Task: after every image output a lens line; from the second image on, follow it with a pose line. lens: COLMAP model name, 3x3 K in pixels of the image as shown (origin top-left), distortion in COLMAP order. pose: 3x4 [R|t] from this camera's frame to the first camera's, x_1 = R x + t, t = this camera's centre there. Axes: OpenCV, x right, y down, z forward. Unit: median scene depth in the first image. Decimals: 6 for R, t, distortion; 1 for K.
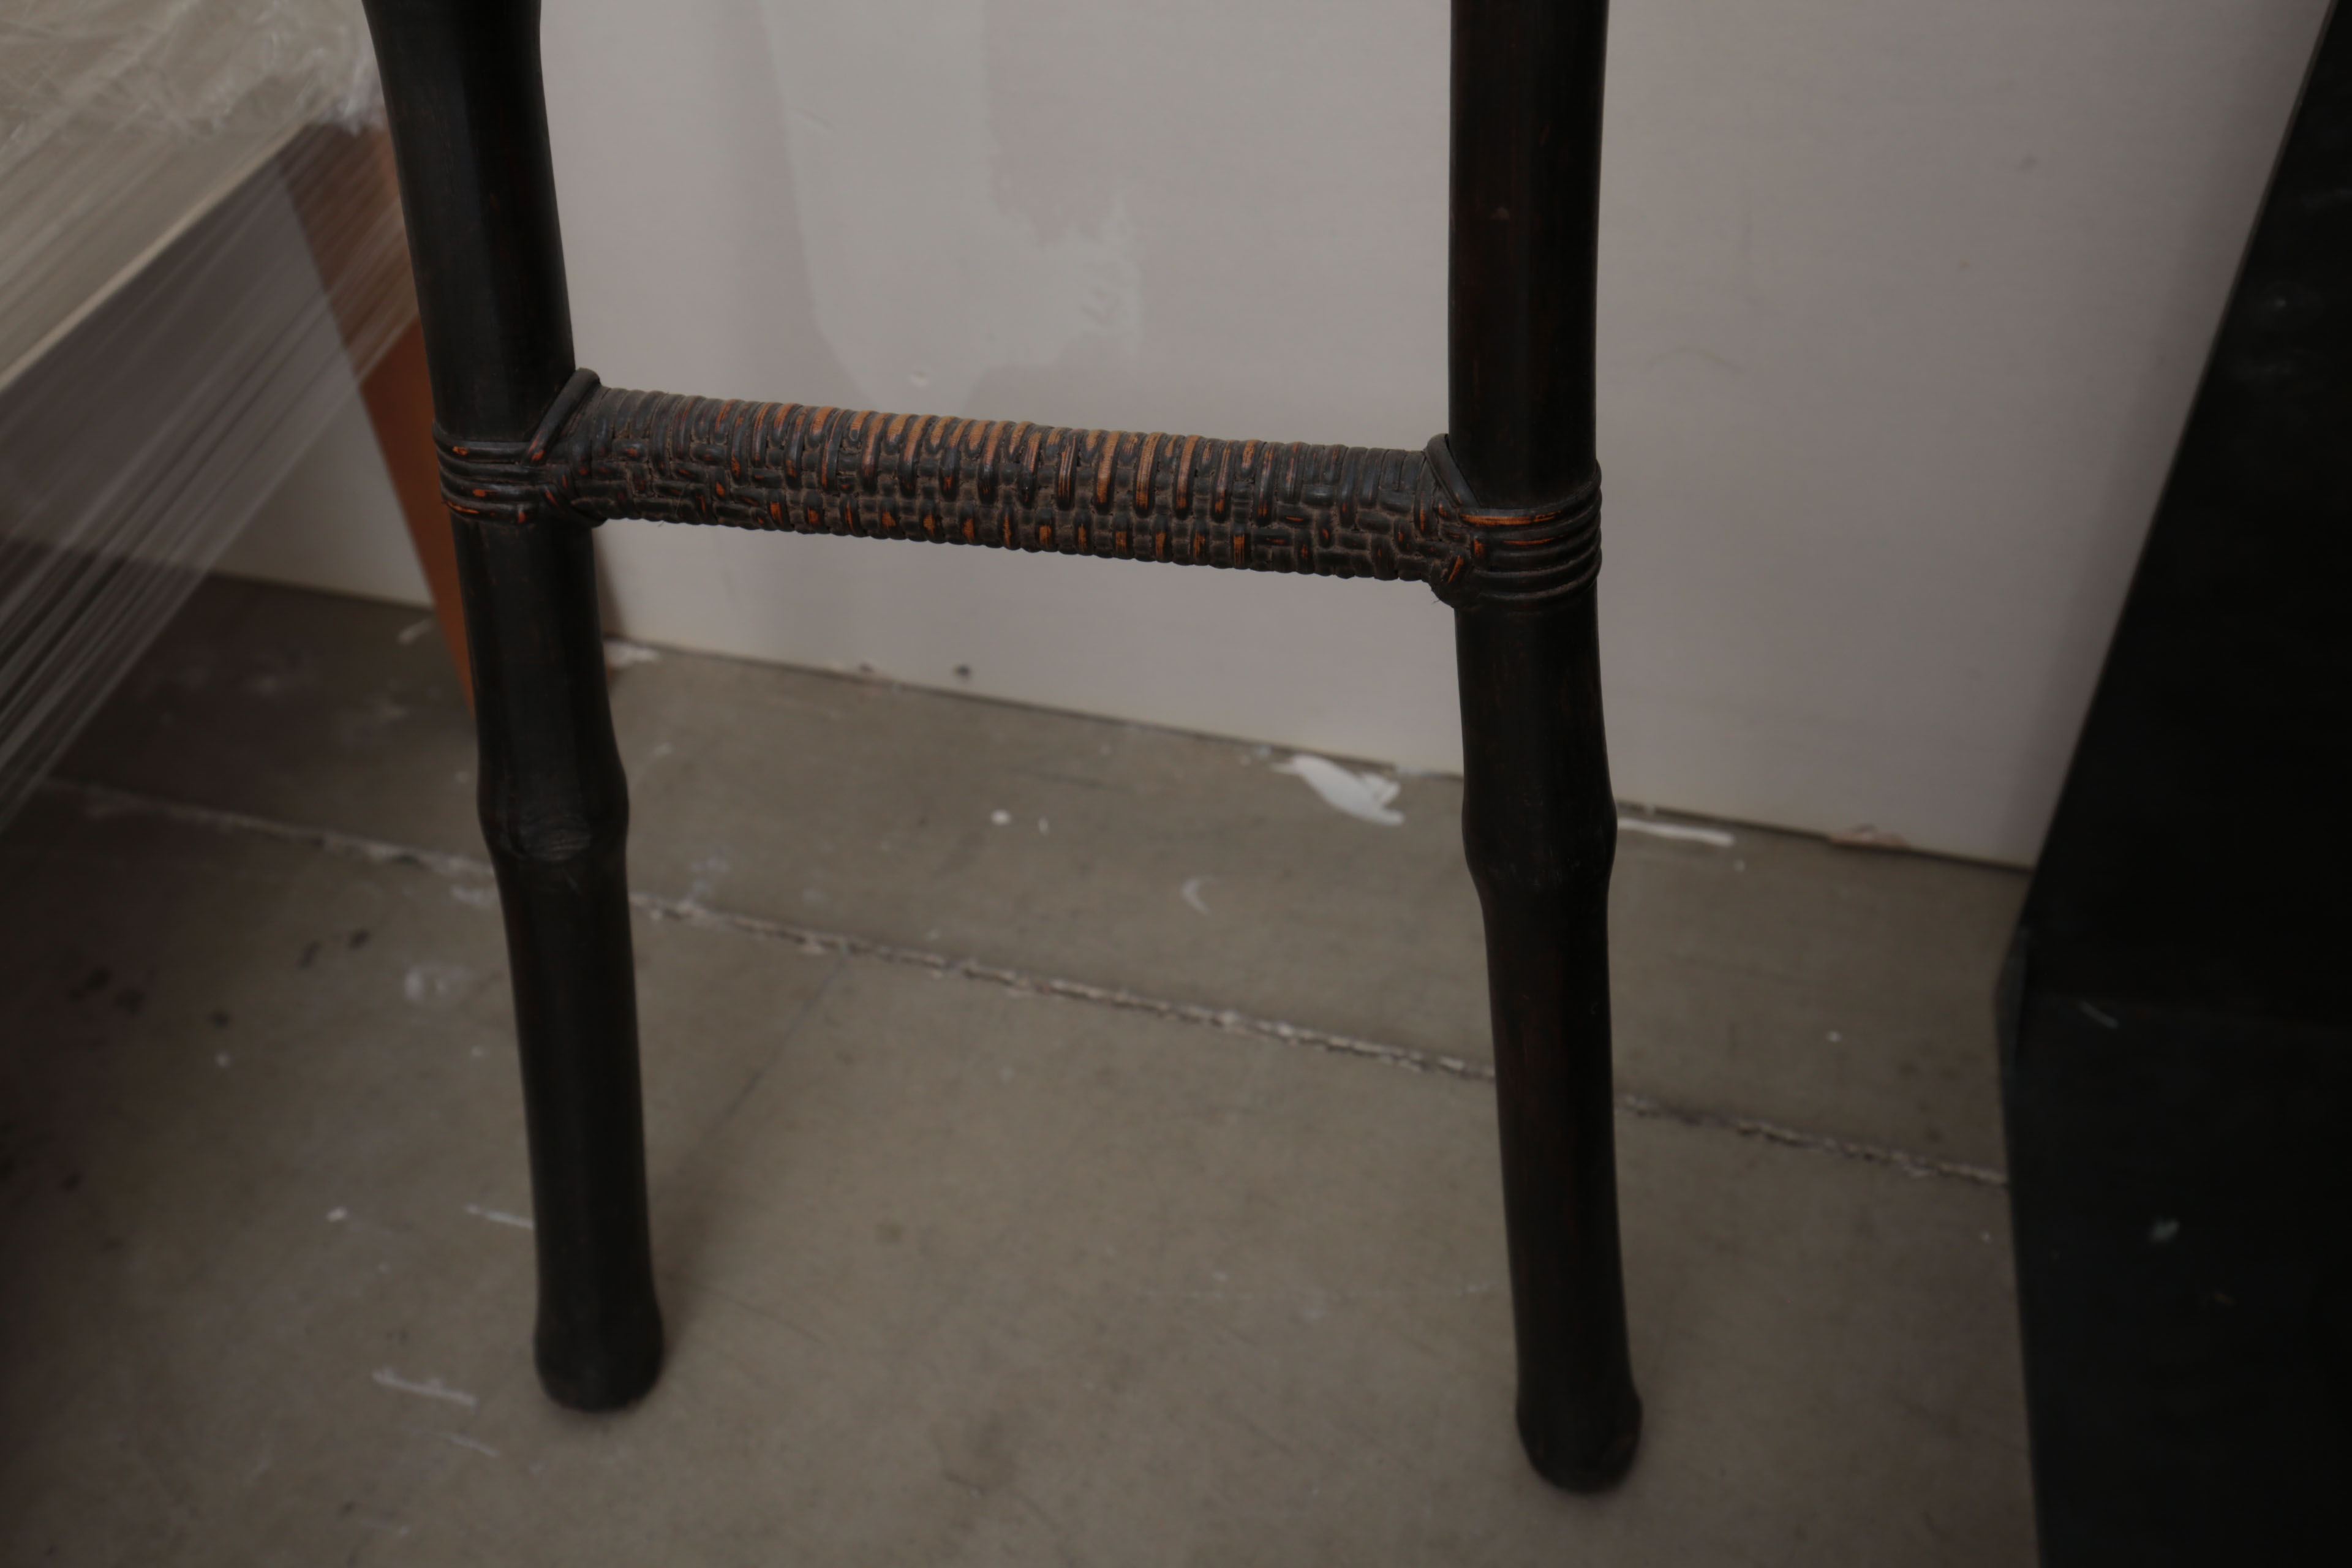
lens RADIAL K [[2283.0, 0, 1176.0], [0, 2283.0, 784.0], [0, 0, 1]] dist [0.003357, 0.024664]
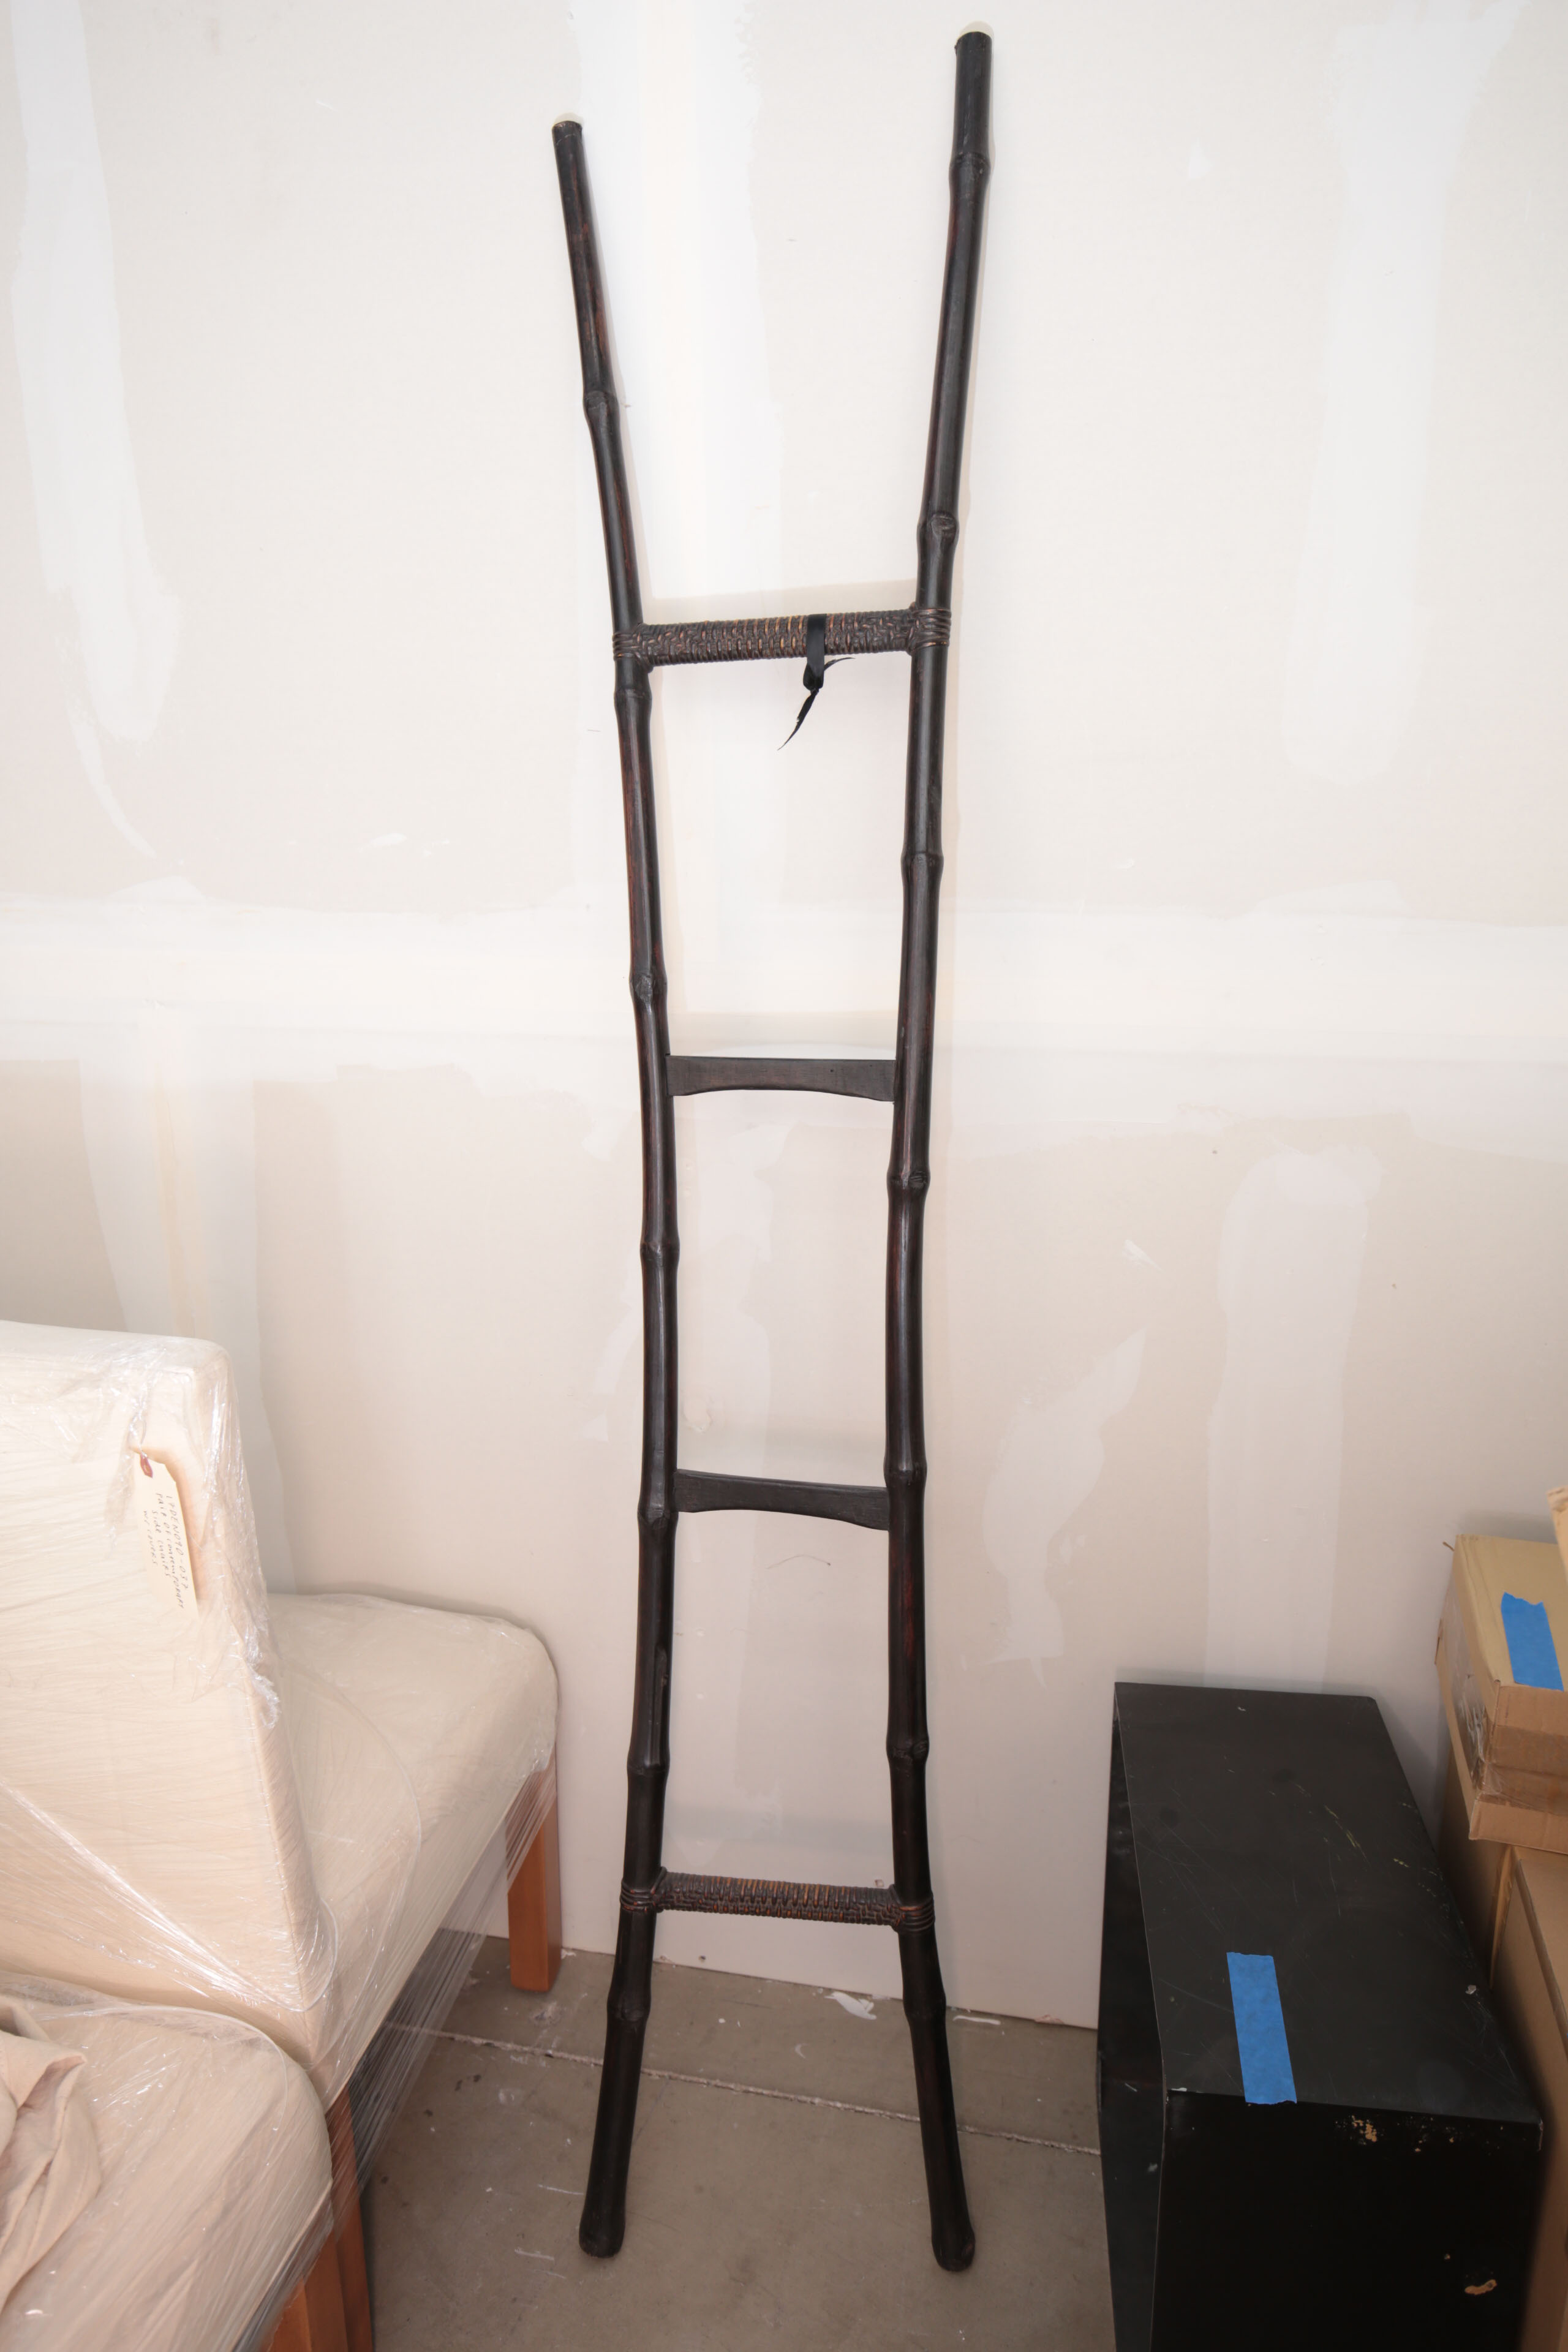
lens RADIAL K [[1582.2, 0, 784.0], [0, 1582.2, 1176.0], [0, 0, 1]] dist [0.003558, 0.003403]
pose [[0.997188, 0.016407, 0.073126, -0.184989], [0.021500, 0.872098, -0.488859, 0.071286], [-0.071794, 0.489057, 0.869292, -1.246680]]
